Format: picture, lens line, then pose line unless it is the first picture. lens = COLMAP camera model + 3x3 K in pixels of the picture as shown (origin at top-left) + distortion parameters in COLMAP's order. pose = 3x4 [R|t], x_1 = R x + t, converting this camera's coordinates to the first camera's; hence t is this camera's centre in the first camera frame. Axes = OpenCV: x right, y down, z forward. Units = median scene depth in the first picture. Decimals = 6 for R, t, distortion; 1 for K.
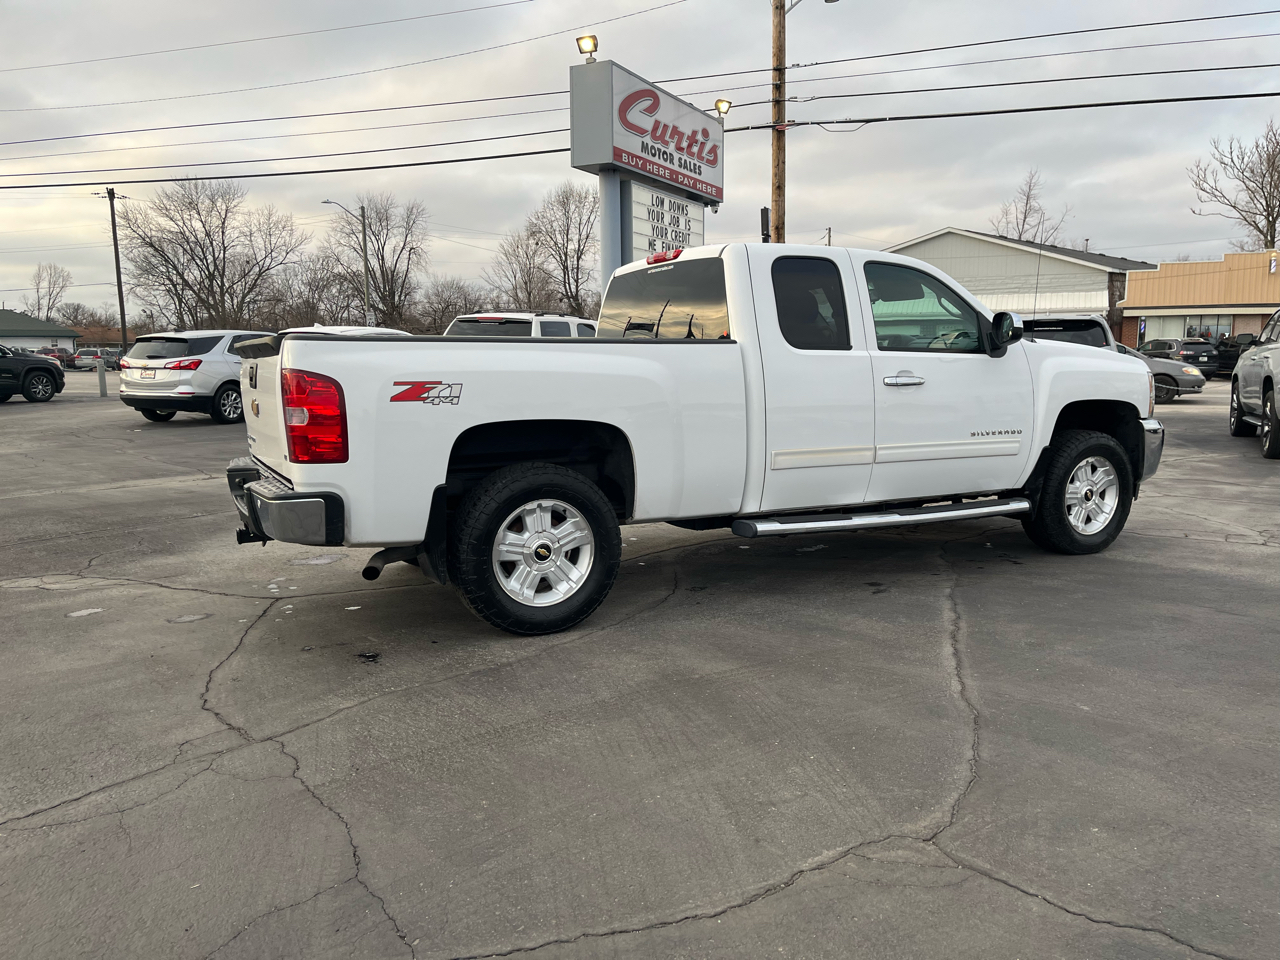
lens RADIAL K [[967.4, 0, 653.8], [0, 967.4, 473.9], [0, 0, 1]] dist [0.072854, -0.095932]
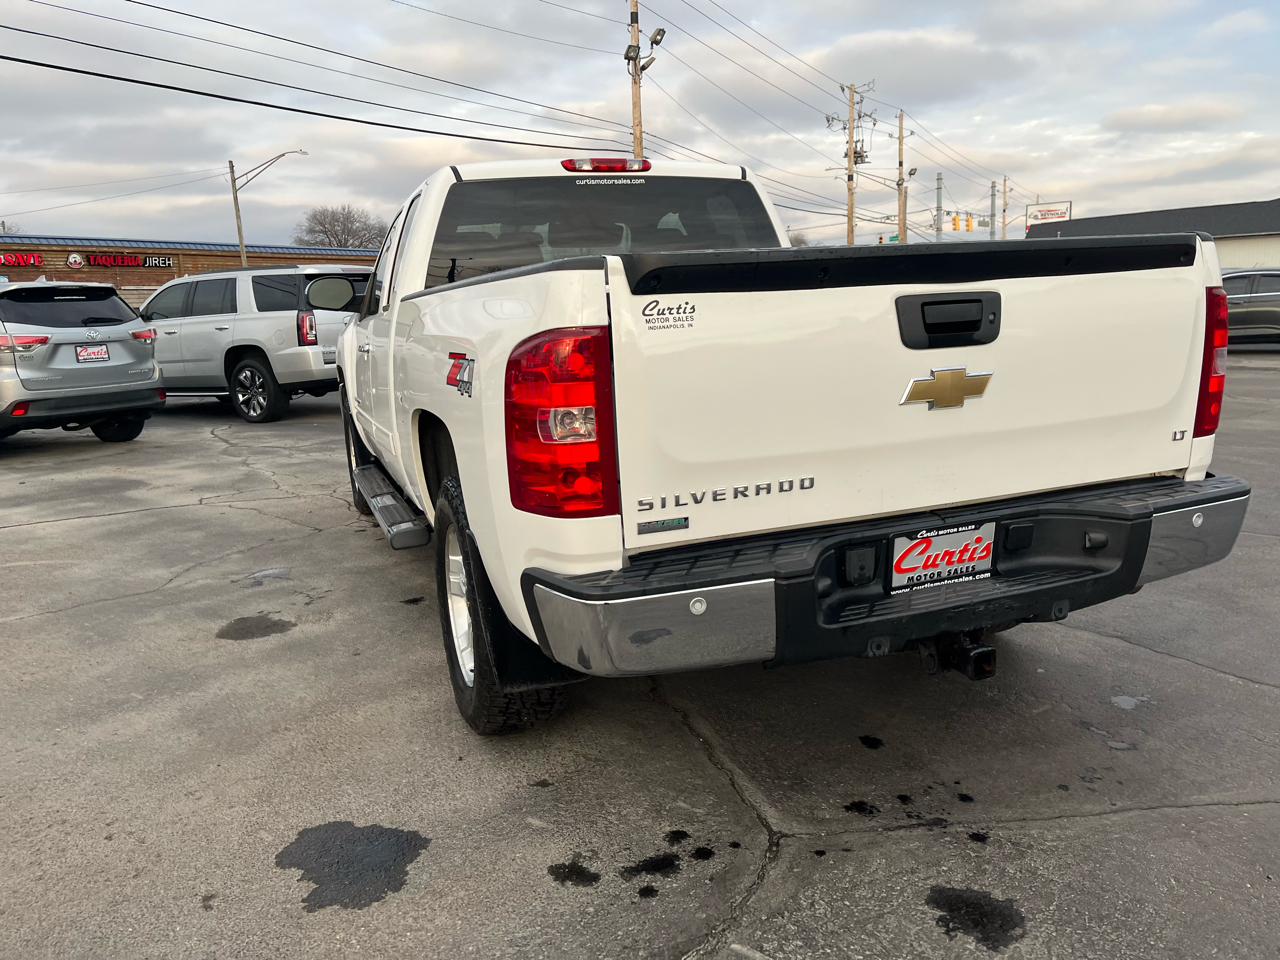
lens RADIAL K [[967.4, 0, 651.3], [0, 967.4, 466.9], [0, 0, 1]] dist [0.072854, -0.095932]
pose [[0.117424, -0.161010, 0.979943, -0.328520], [0.162379, 0.976602, 0.141003, -0.044417], [-0.979717, 0.142565, 0.140821, 0.398436]]
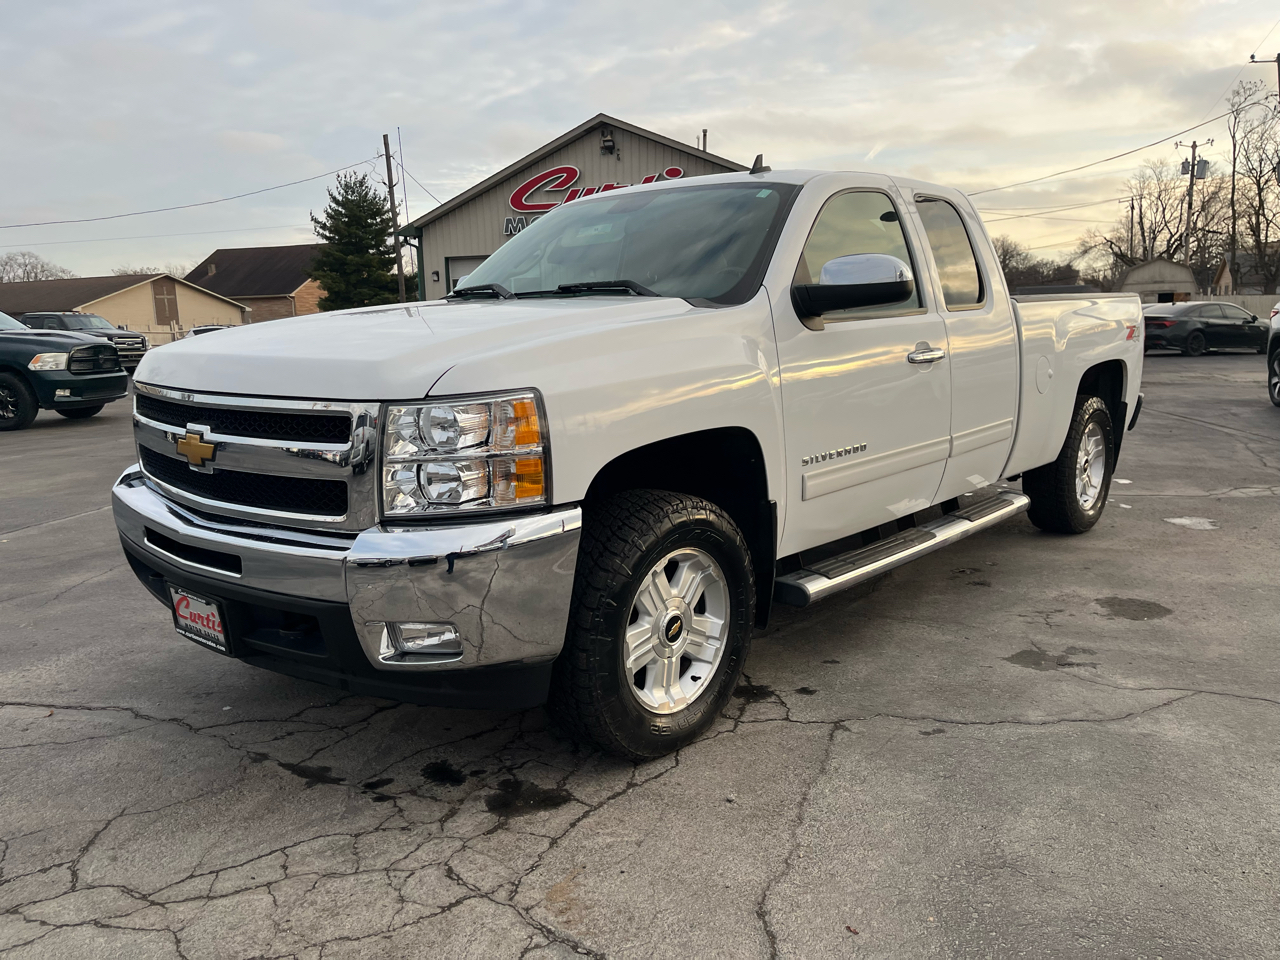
lens RADIAL K [[967.4, 0, 647.4], [0, 967.4, 489.8], [0, 0, 1]] dist [0.072854, -0.095932]
pose [[-0.938177, 0.090571, -0.334097, 0.222978], [-0.010282, 0.957446, 0.288428, -0.101076], [0.346003, 0.274032, -0.897323, 0.808414]]
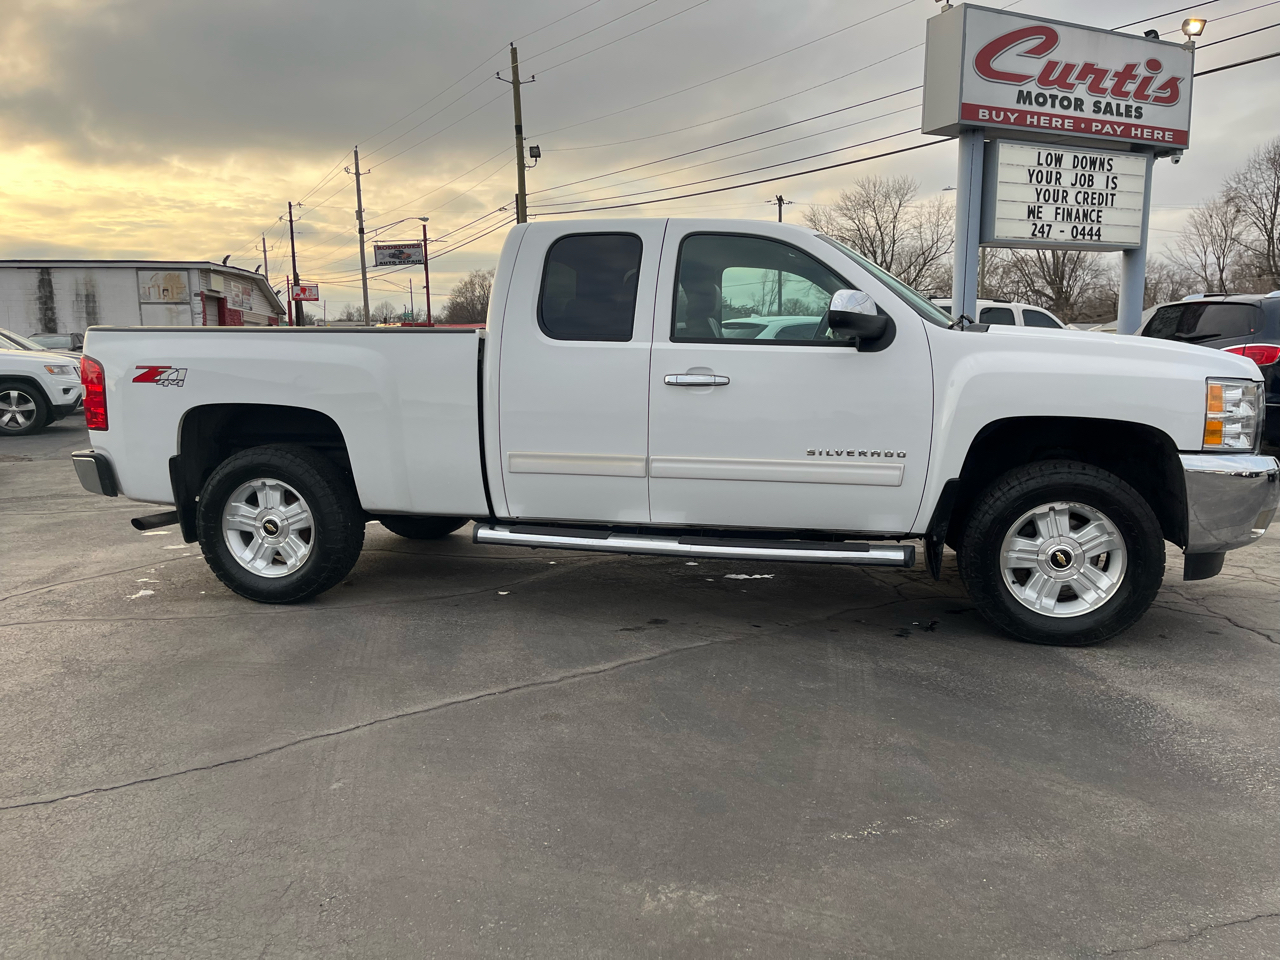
lens RADIAL K [[967.4, 0, 650.2], [0, 967.4, 483.0], [0, 0, 1]] dist [0.072854, -0.095932]
pose [[0.775686, 0.094359, -0.624026, 0.309418], [-0.080868, 0.995470, 0.050003, -0.019772], [0.625917, 0.011677, 0.779802, 0.145366]]
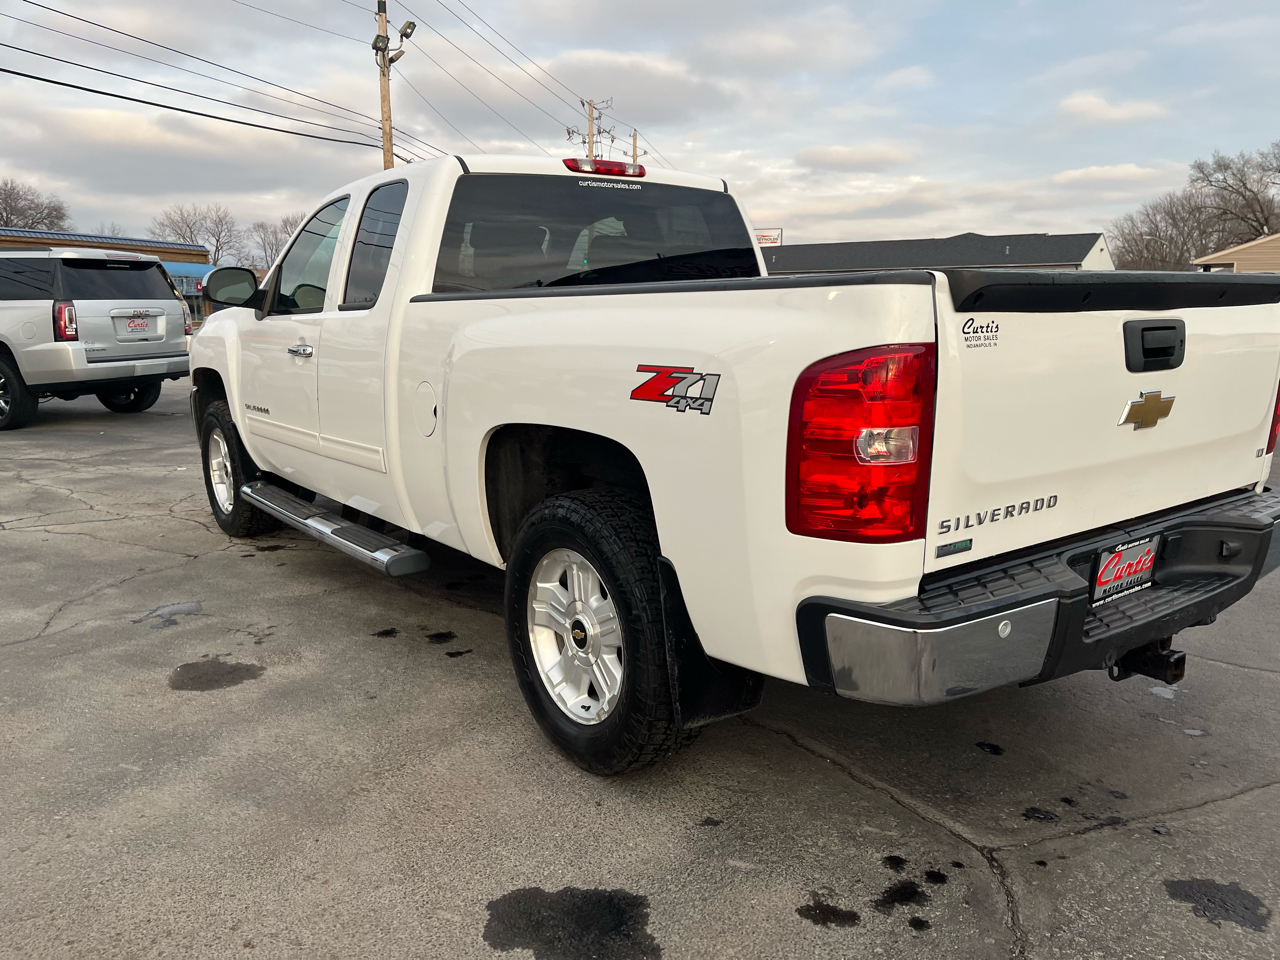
lens RADIAL K [[967.4, 0, 650.1], [0, 967.4, 472.2], [0, 0, 1]] dist [0.072854, -0.095932]
pose [[-0.158868, -0.158137, 0.974553, -0.316790], [0.125072, 0.975913, 0.178746, -0.058193], [-0.979346, 0.150287, -0.135263, 0.487309]]
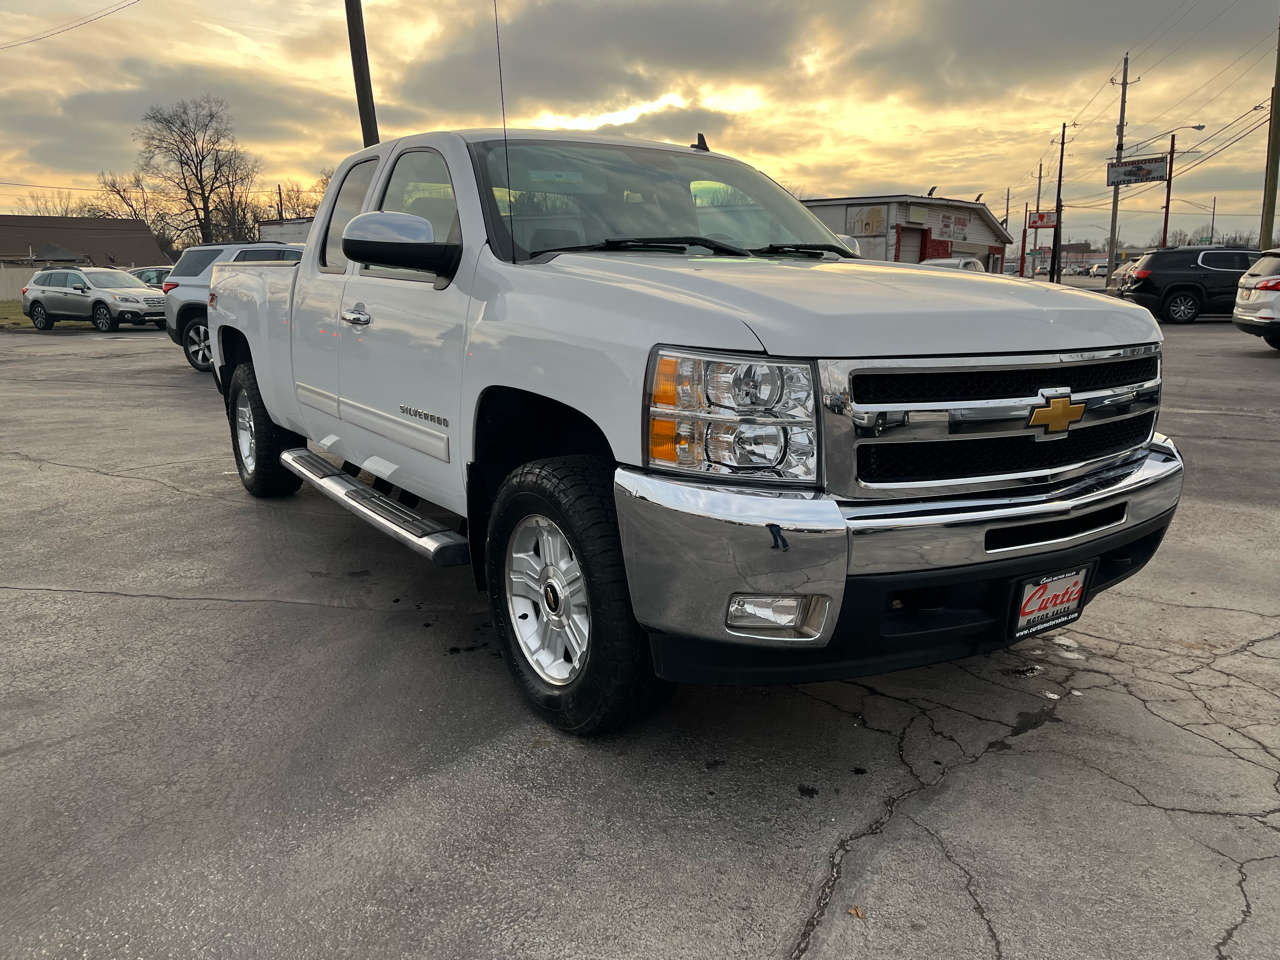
lens RADIAL K [[967.4, 0, 645.3], [0, 967.4, 476.3], [0, 0, 1]] dist [0.072854, -0.095932]
pose [[0.109624, 0.208196, -0.971924, 0.427419], [-0.123316, 0.973112, 0.194542, -0.062449], [0.986294, 0.098528, 0.132350, 0.472406]]
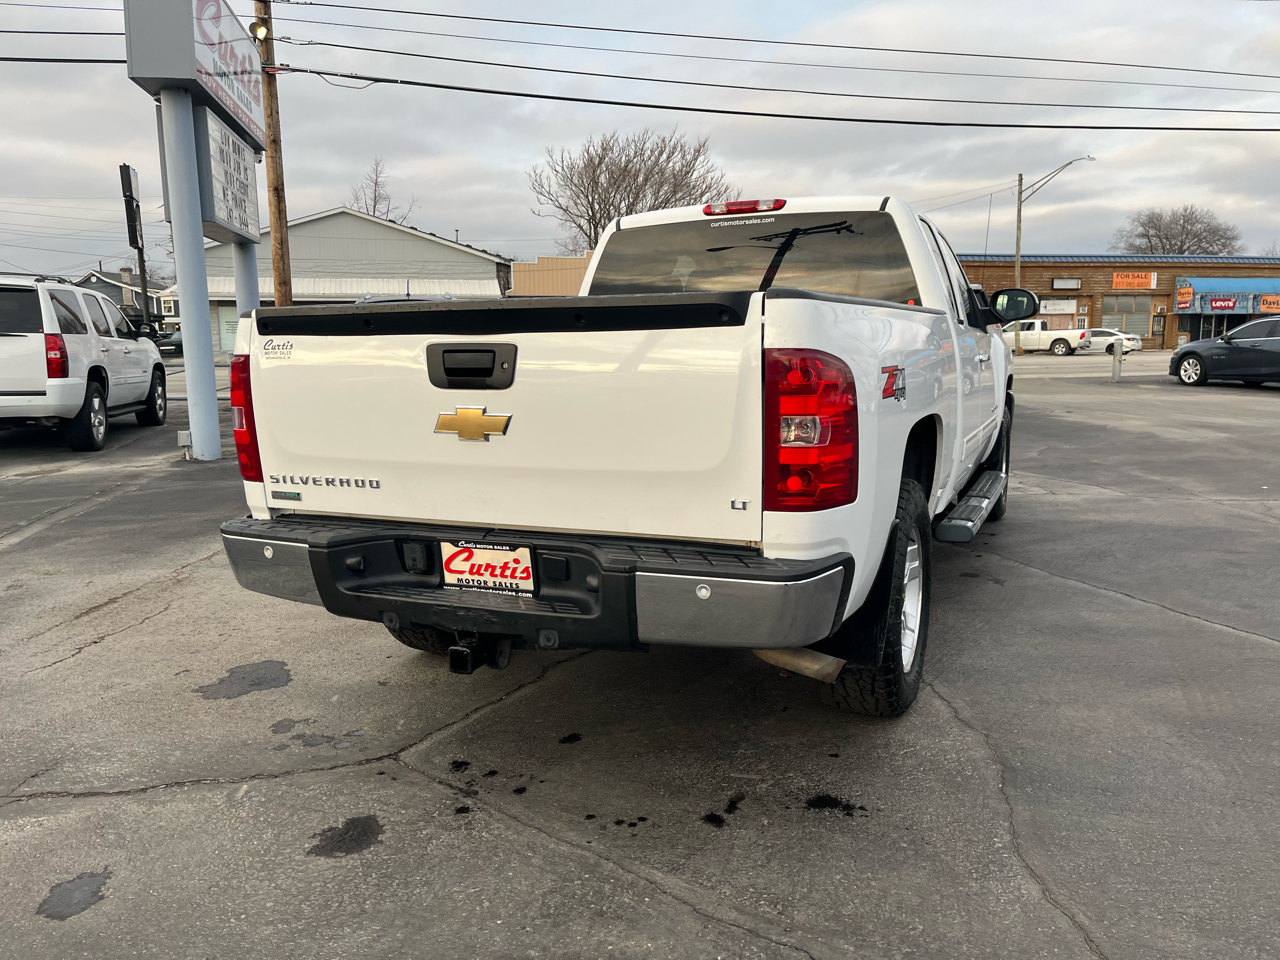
lens RADIAL K [[967.4, 0, 652.2], [0, 967.4, 477.1], [0, 0, 1]] dist [0.072854, -0.095932]
pose [[0.788091, -0.090175, 0.608918, -0.245736], [0.079193, 0.995844, 0.044980, -0.020164], [-0.610444, 0.012774, 0.791957, 0.185643]]
